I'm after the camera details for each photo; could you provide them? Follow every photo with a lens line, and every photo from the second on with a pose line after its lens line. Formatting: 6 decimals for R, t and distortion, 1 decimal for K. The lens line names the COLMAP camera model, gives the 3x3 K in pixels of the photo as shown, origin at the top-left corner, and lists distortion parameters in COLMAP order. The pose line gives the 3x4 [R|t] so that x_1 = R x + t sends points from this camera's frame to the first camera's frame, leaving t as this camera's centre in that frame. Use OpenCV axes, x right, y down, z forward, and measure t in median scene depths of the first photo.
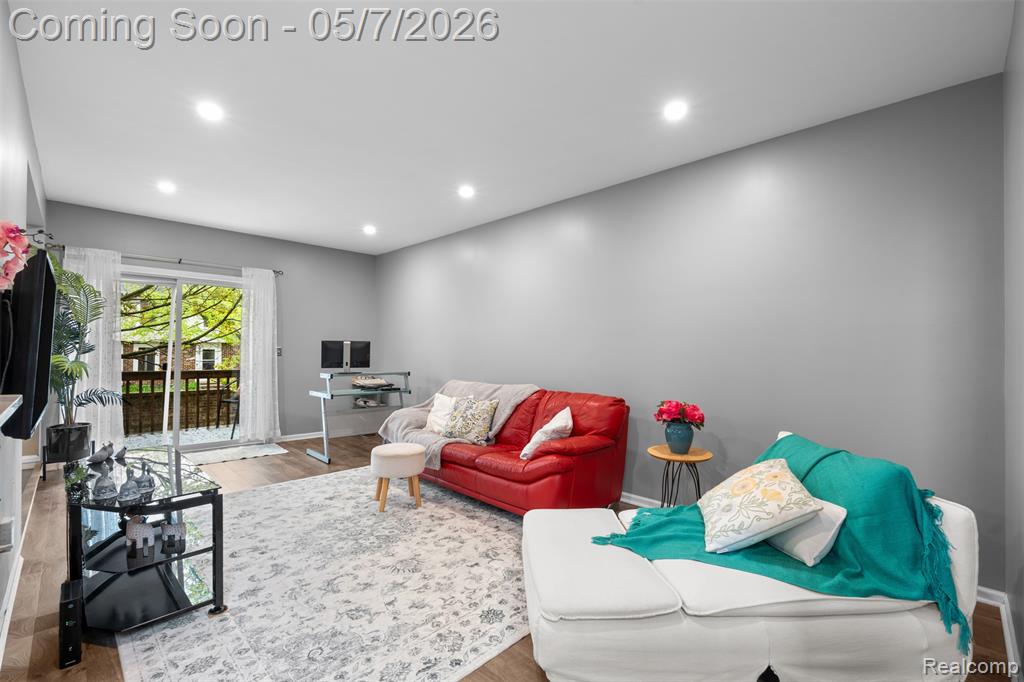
lens RADIAL K [[451.9, 0, 503.1], [0, 451.9, 345.7], [0, 0, 1]] dist [0.002012, 0.001336]
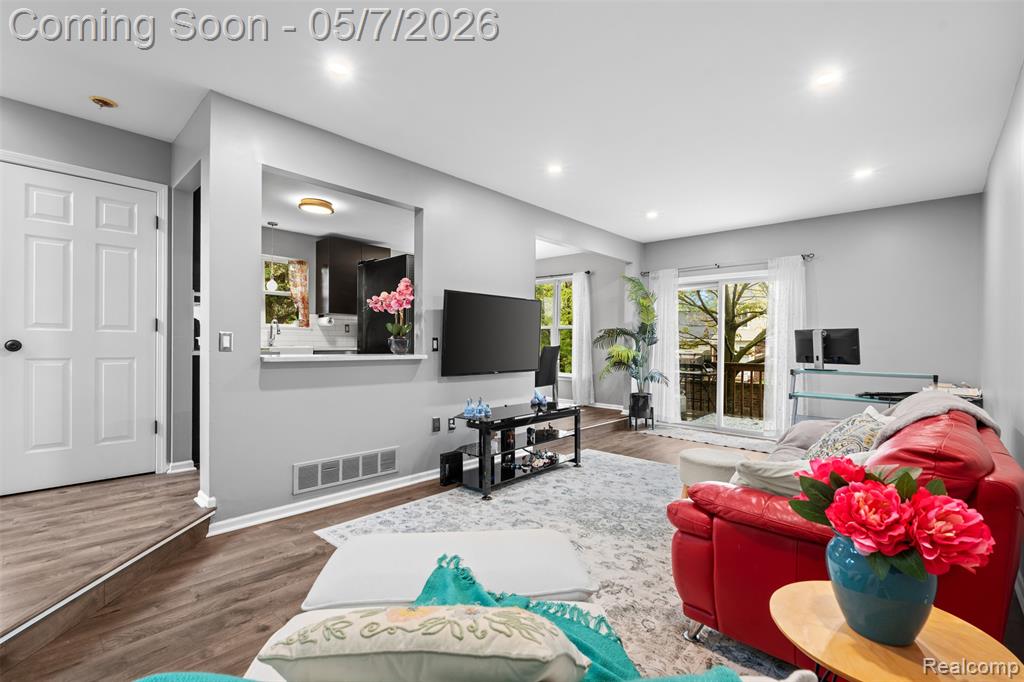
lens RADIAL K [[451.9, 0, 520.1], [0, 451.9, 349.8], [0, 0, 1]] dist [0.002012, 0.001336]
pose [[0.063441, 0.003331, -0.997980, 0.603545], [-0.002031, 0.999993, 0.003209, 0.035234], [0.997984, 0.001824, 0.063447, 0.639716]]
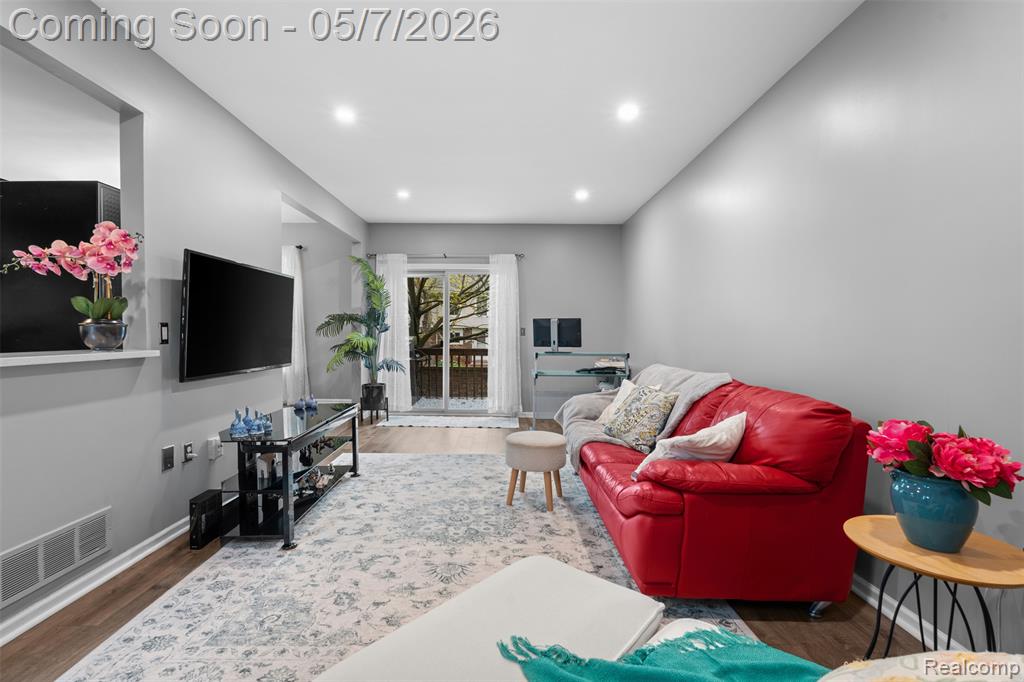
lens RADIAL K [[451.9, 0, 491.2], [0, 451.9, 341.9], [0, 0, 1]] dist [0.002012, 0.001336]
pose [[0.706230, 0.007071, -0.707947, 0.339977], [0.007687, 0.999815, 0.017655, 0.030756], [0.707940, -0.017911, 0.706045, 0.354633]]
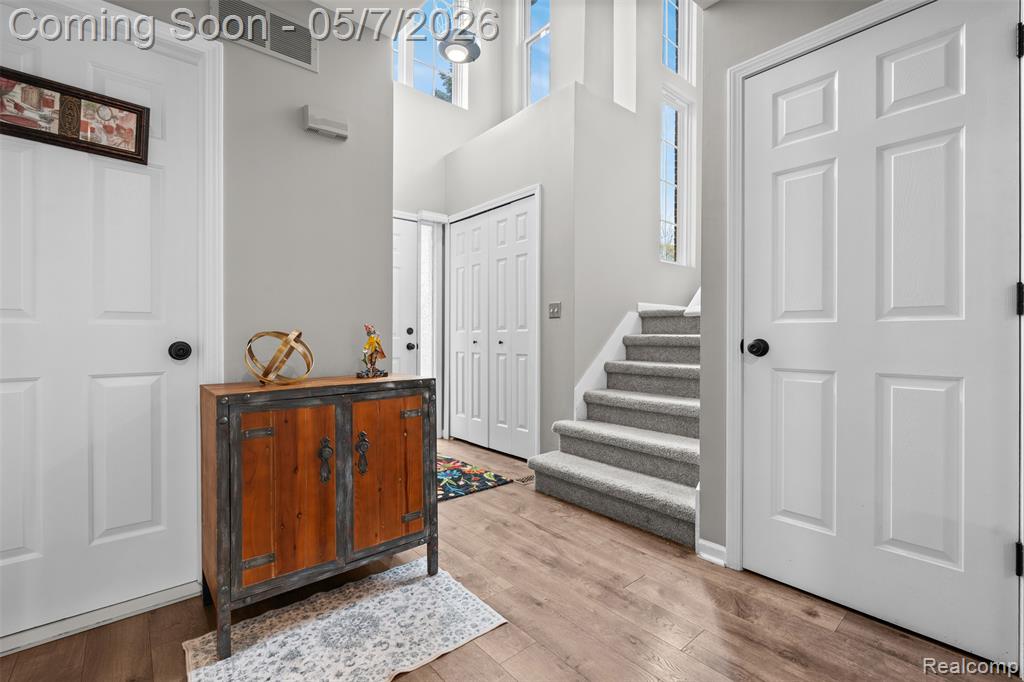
lens RADIAL K [[451.9, 0, 504.0], [0, 451.9, 334.1], [0, 0, 1]] dist [0.002012, 0.001336]
pose [[-0.998031, -0.010437, 0.061842, -0.017172], [-0.011364, 0.999828, -0.014668, 0.026972], [-0.061679, -0.015342, -0.997978, 0.326528]]
